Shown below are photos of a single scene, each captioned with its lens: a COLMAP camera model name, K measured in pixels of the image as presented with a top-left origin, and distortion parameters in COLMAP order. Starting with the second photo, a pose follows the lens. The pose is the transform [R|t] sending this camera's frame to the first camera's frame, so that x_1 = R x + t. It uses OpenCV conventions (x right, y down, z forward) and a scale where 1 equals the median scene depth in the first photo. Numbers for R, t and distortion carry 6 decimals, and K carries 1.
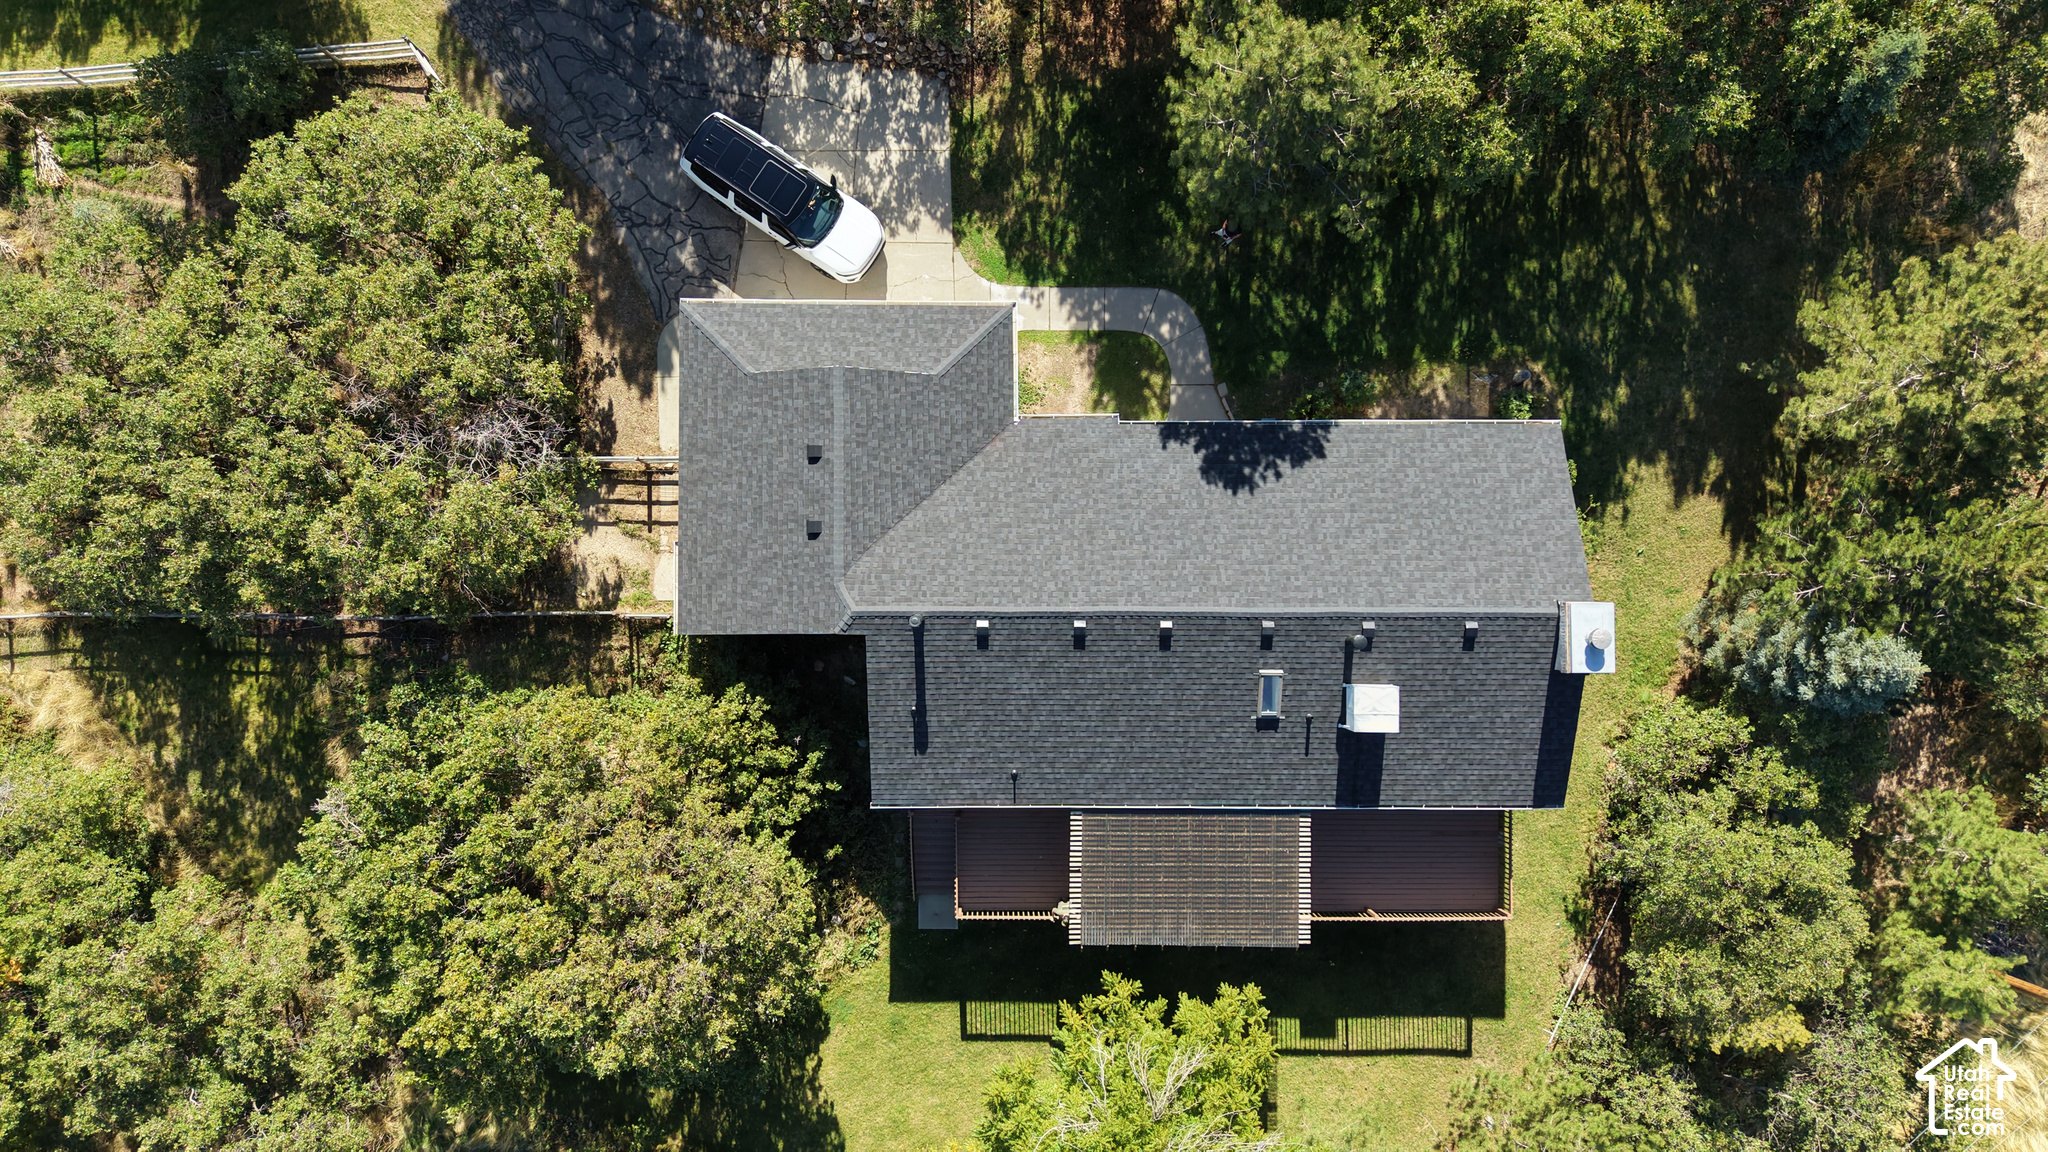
lens RADIAL K [[1394.0, 0, 1022.2], [0, 1394.0, 575.6], [0, 0, 1]] dist [-0.014286, -0.011822]
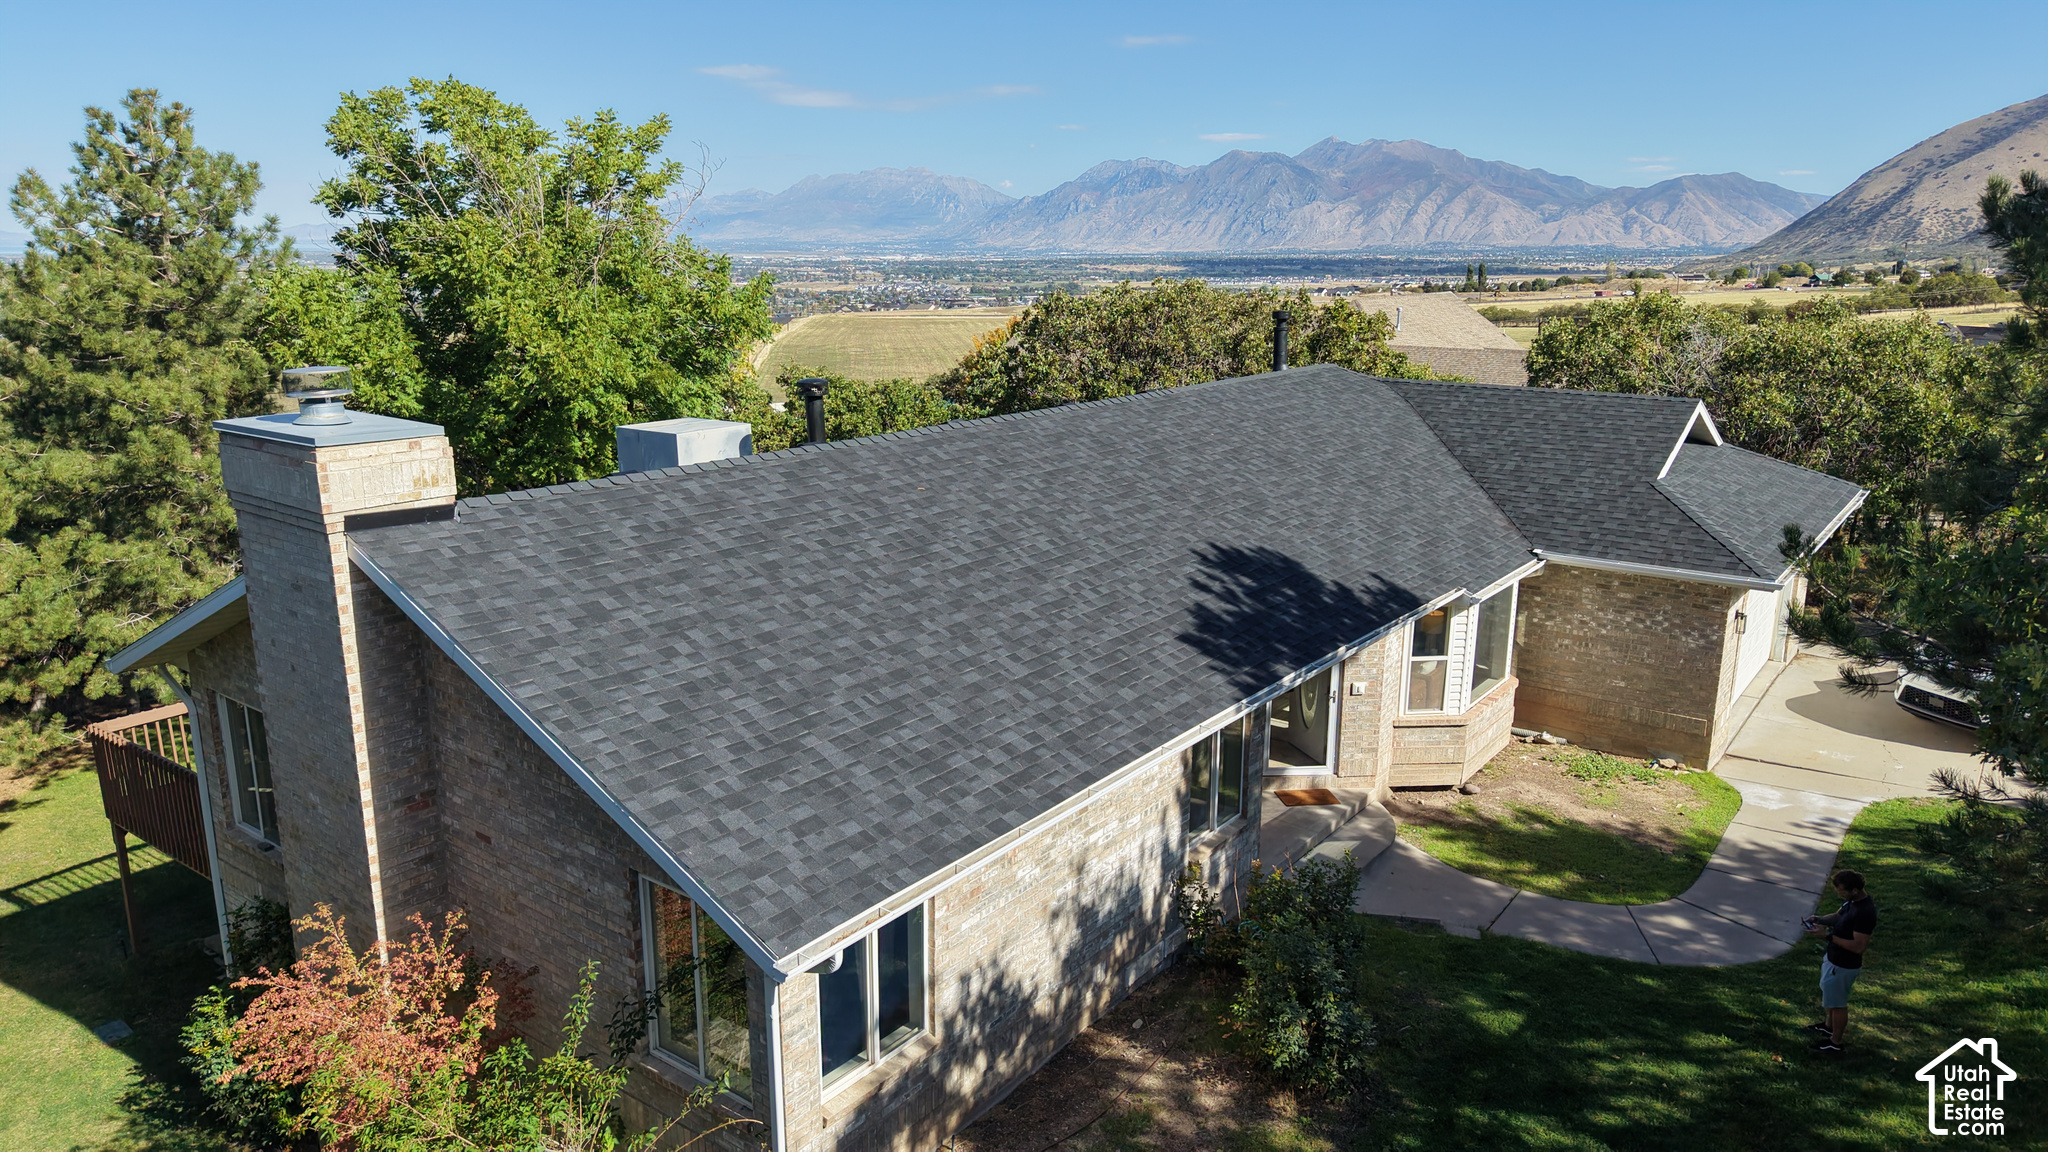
lens RADIAL K [[1394.0, 0, 1021.6], [0, 1394.0, 577.4], [0, 0, 1]] dist [-0.014286, -0.011822]
pose [[-0.602351, 0.169460, -0.780036, 0.535488], [-0.797575, -0.088148, 0.596745, -0.275015], [0.032366, 0.981587, 0.188253, 0.903255]]
